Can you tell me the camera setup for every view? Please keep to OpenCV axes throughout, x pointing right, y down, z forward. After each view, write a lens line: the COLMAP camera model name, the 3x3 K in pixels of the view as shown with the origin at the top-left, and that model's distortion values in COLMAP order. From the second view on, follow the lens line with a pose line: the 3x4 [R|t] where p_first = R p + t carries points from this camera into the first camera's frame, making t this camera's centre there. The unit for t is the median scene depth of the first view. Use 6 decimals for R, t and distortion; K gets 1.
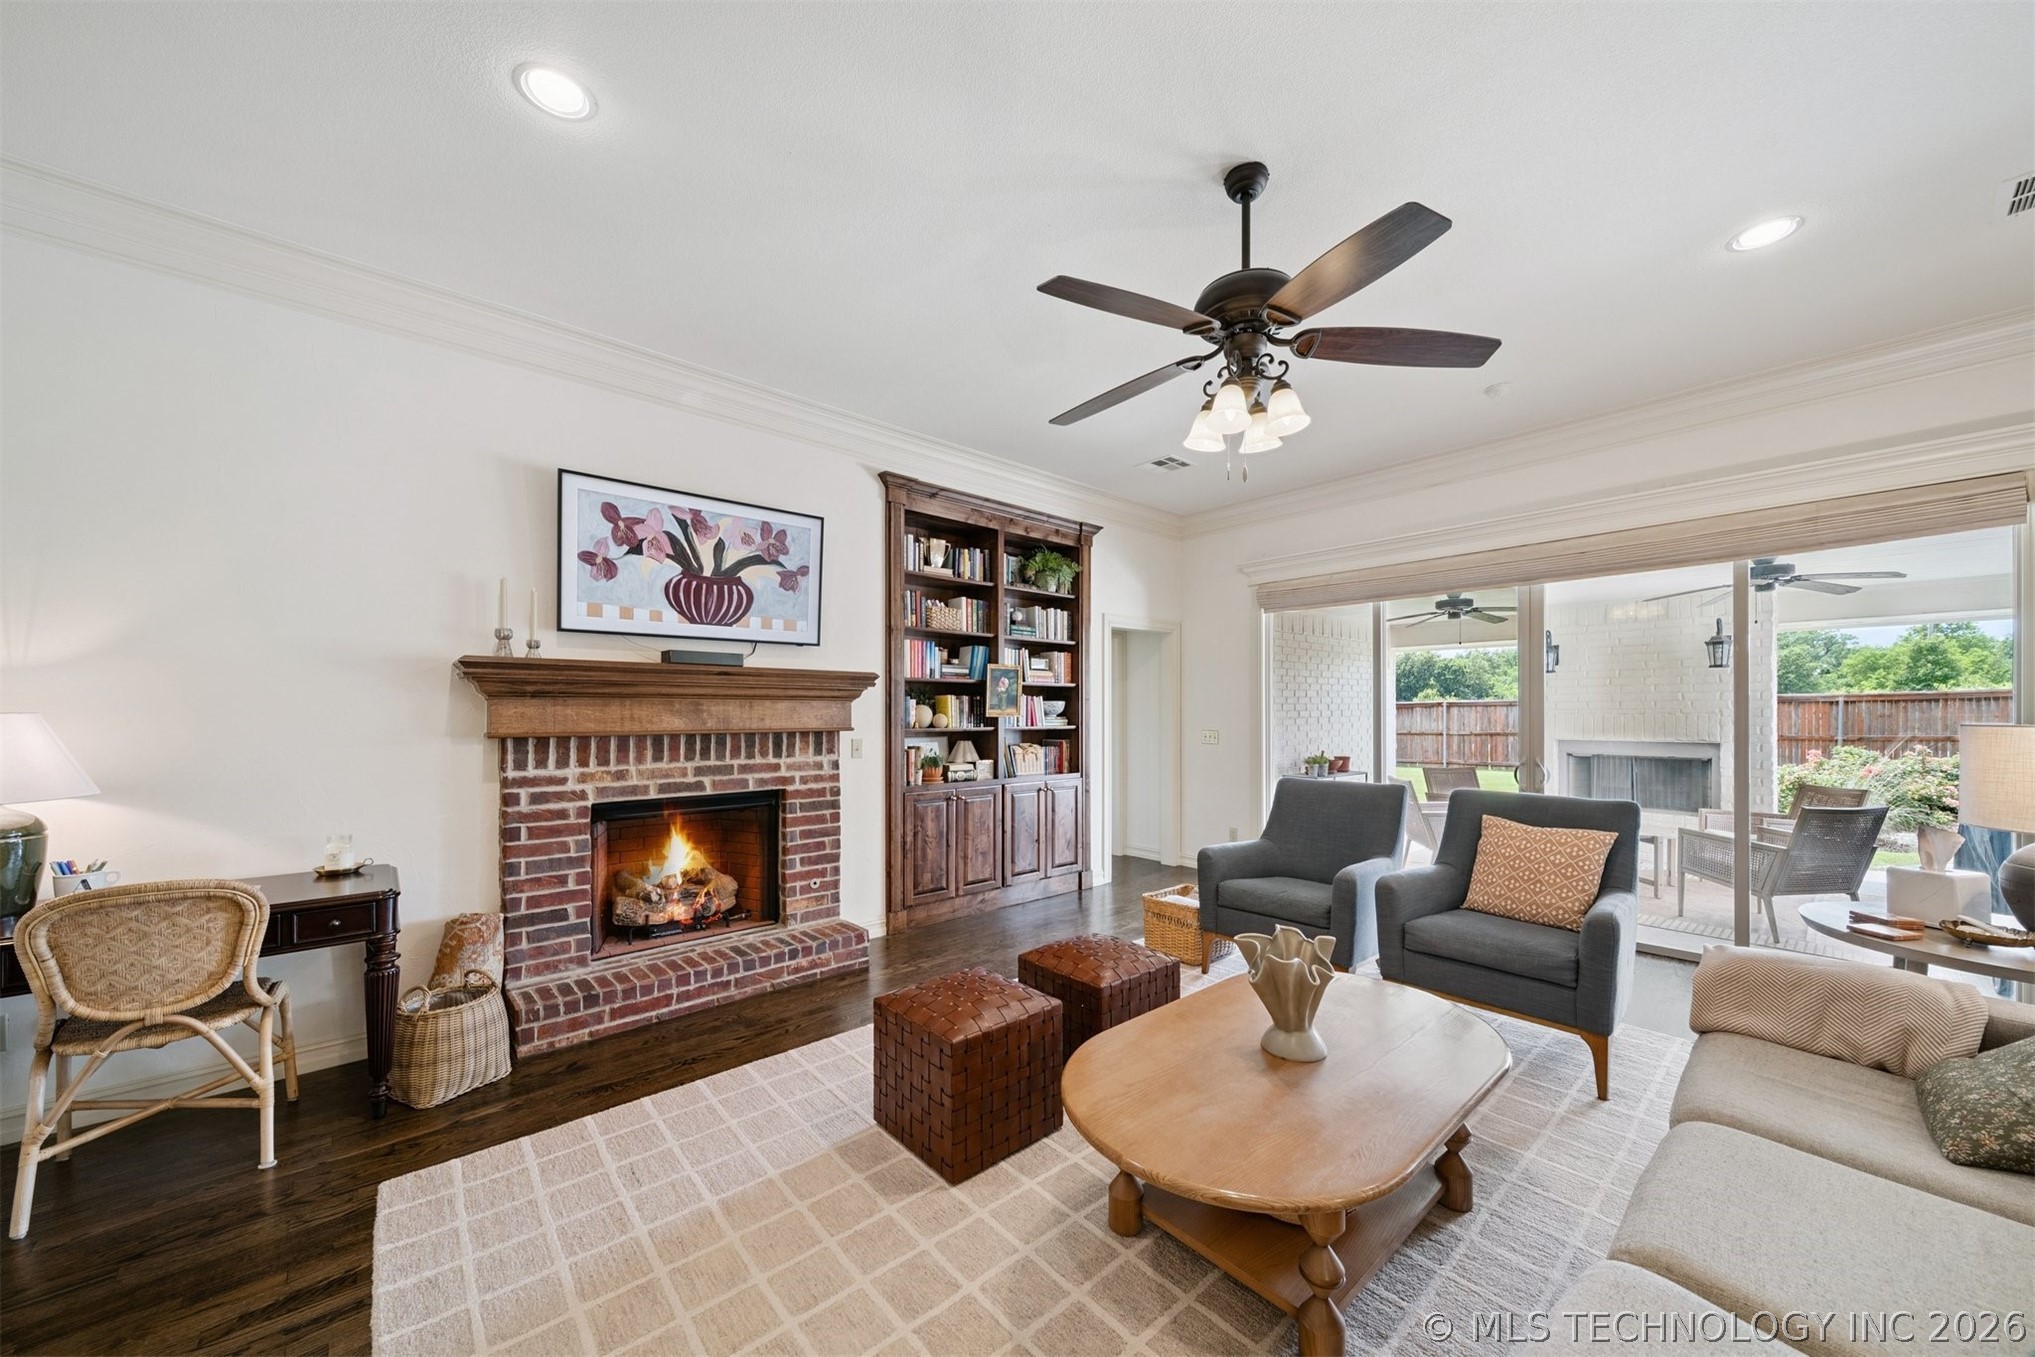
lens RADIAL K [[718.4, 0, 1019.9], [0, 718.4, 711.8], [0, 0, 1]] dist [0.005222, -0.001227]
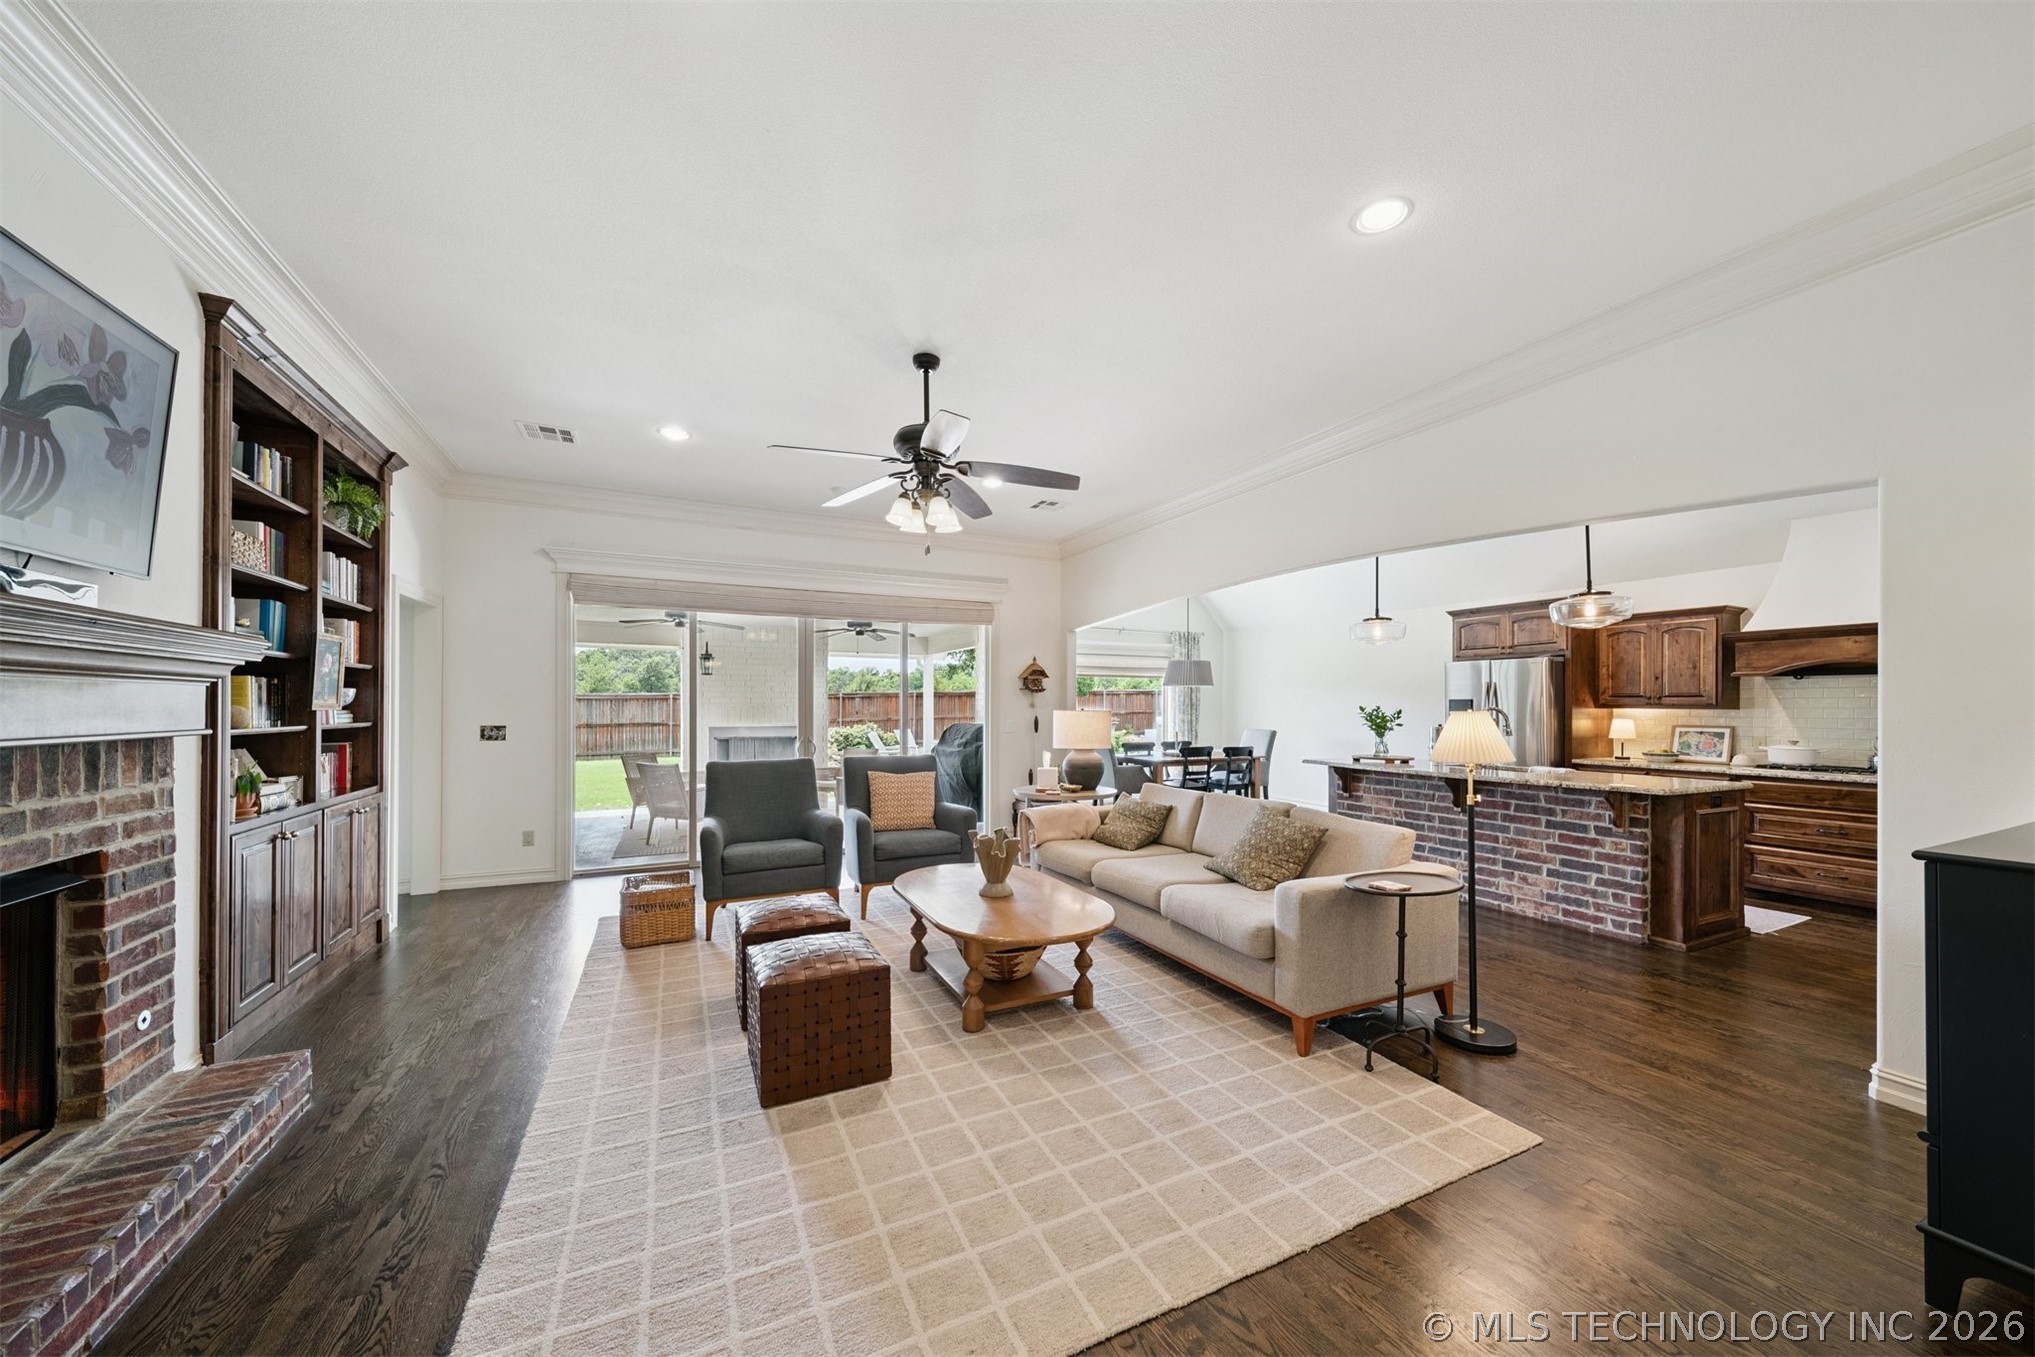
lens RADIAL K [[718.4, 0, 1023.8], [0, 718.4, 700.8], [0, 0, 1]] dist [0.005222, -0.001227]
pose [[0.262194, 0.009339, 0.964970, -0.683084], [-0.003013, 0.999956, -0.008858, 0.002586], [-0.965010, -0.000585, 0.262211, 0.239766]]
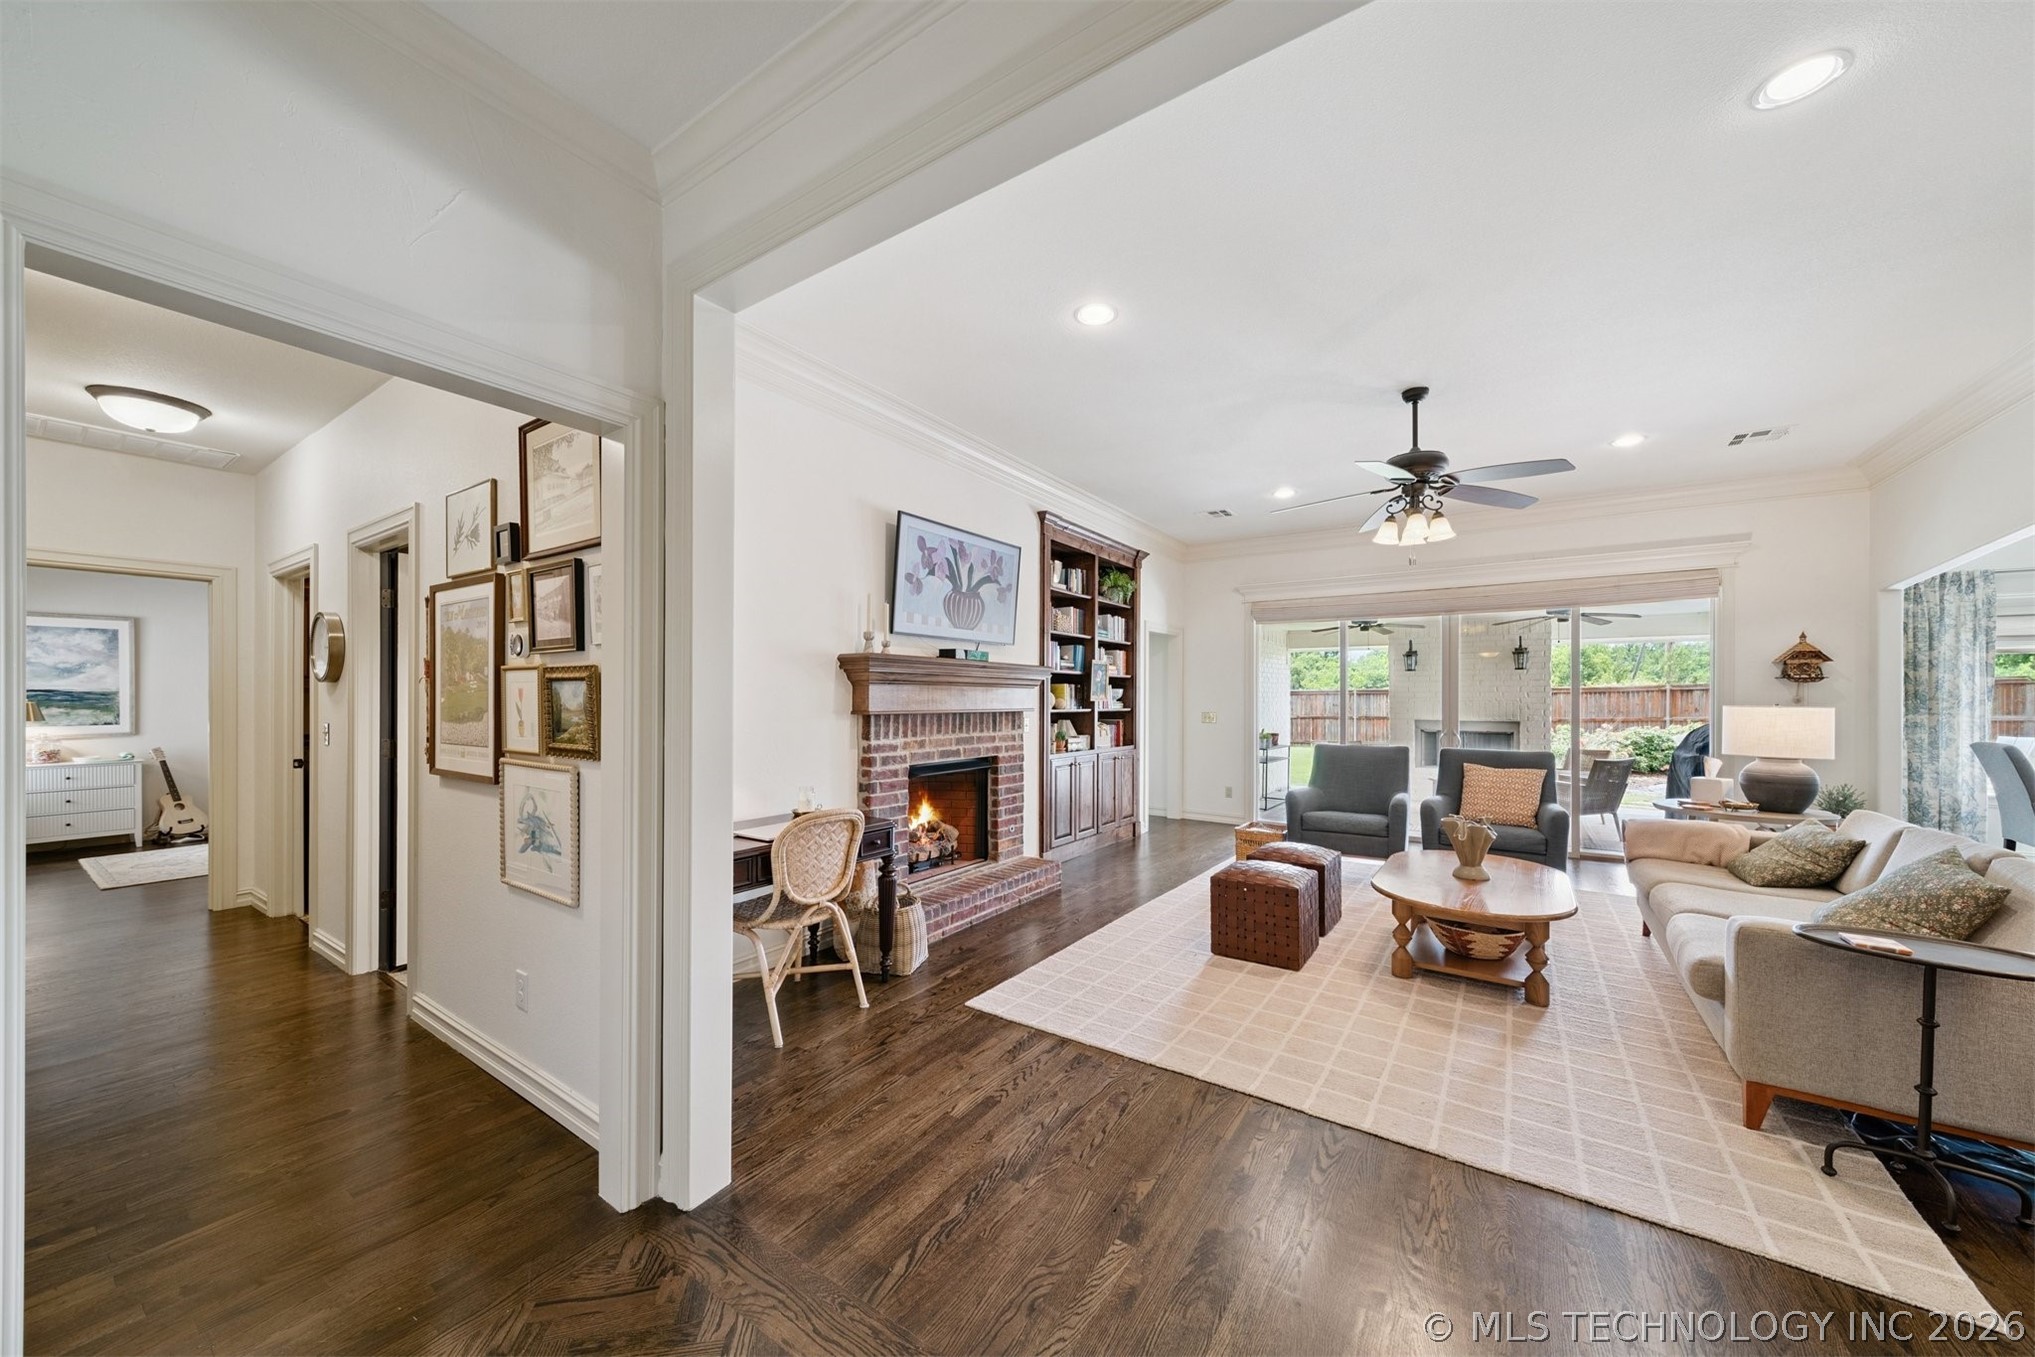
lens RADIAL K [[718.4, 0, 1016.2], [0, 718.4, 697.3], [0, 0, 1]] dist [0.005222, -0.001227]
pose [[0.969876, 0.006319, 0.243517, -0.638777], [-0.006289, 0.999980, -0.000902, 0.002875], [-0.243518, -0.000657, 0.969896, -0.278073]]
